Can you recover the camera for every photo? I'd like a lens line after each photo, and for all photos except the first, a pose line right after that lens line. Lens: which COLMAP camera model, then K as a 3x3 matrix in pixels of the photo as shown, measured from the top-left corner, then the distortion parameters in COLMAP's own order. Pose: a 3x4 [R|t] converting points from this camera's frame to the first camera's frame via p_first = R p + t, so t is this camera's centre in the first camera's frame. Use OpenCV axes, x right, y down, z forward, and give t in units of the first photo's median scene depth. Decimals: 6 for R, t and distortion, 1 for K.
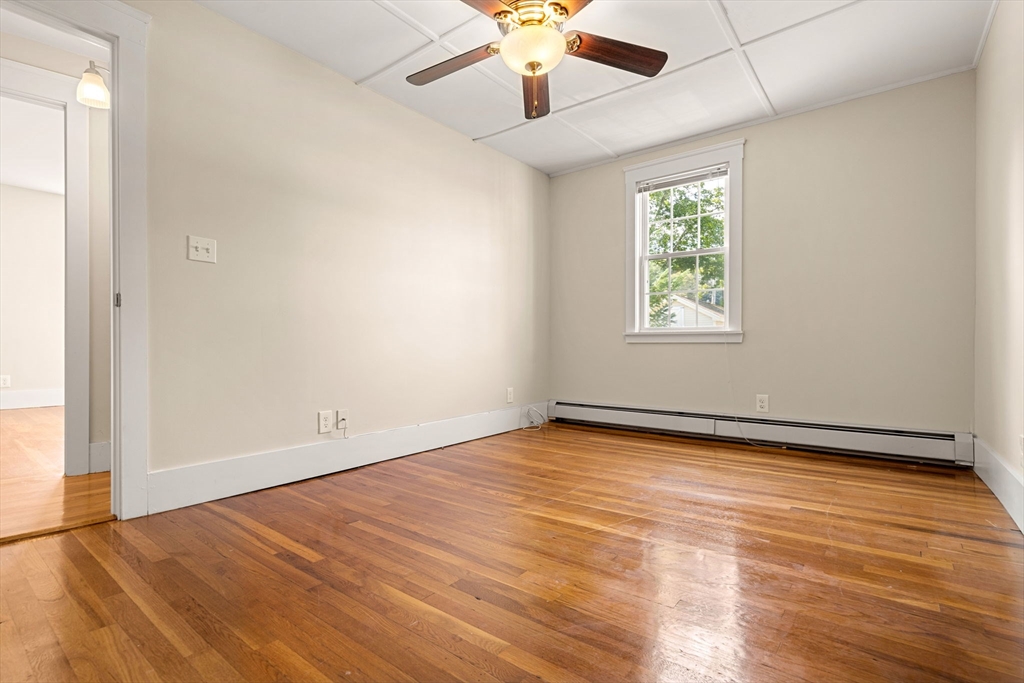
lens RADIAL K [[475.0, 0, 514.9], [0, 475.0, 340.1], [0, 0, 1]] dist [-0.000257, 0.000592]
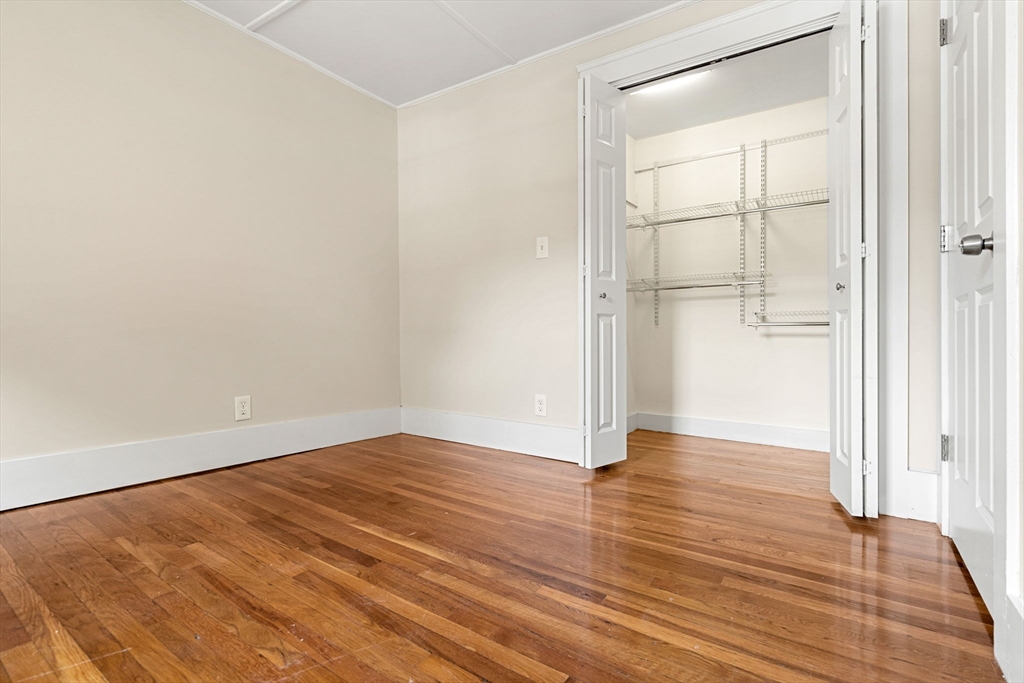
lens RADIAL K [[493.4, 0, 512.0], [0, 493.4, 341.5], [0, 0, 1]] dist [0.001109, 0.000040]
pose [[-0.998263, -0.003199, -0.058831, -0.232748], [-0.002980, 0.999988, -0.003802, 0.031930], [0.058843, -0.003620, -0.998261, 1.369853]]
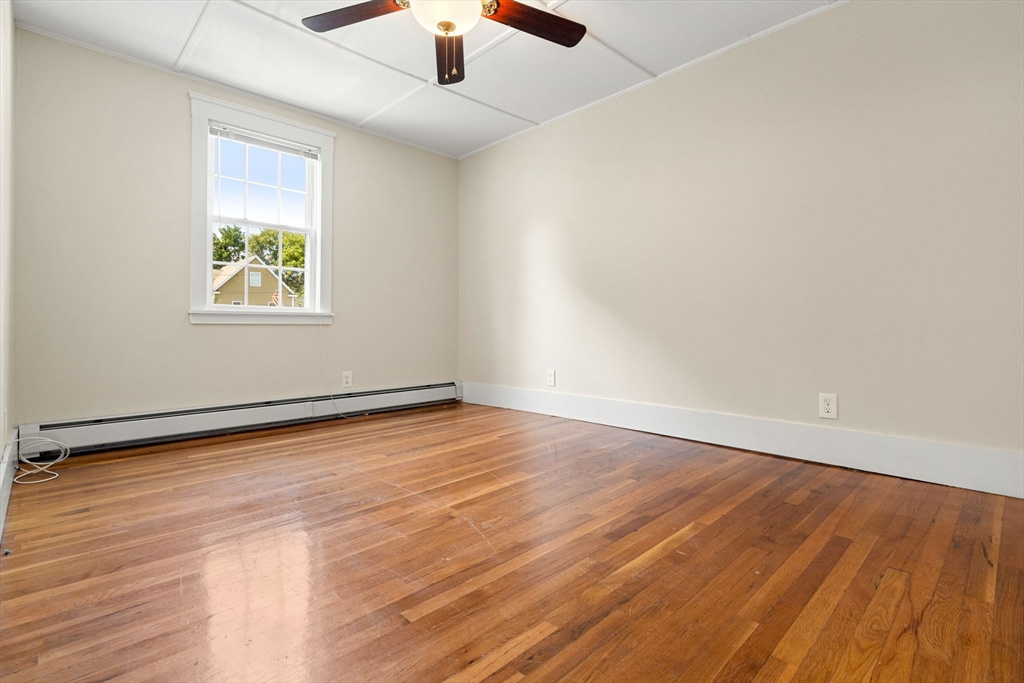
lens RADIAL K [[482.4, 0, 518.6], [0, 482.4, 321.1], [0, 0, 1]] dist [-0.001241, -0.000062]
pose [[0.130835, 0.014240, 0.991302, -0.846421], [-0.007680, 0.999881, -0.013350, 0.014870], [-0.991374, -0.005867, 0.130929, 0.711273]]
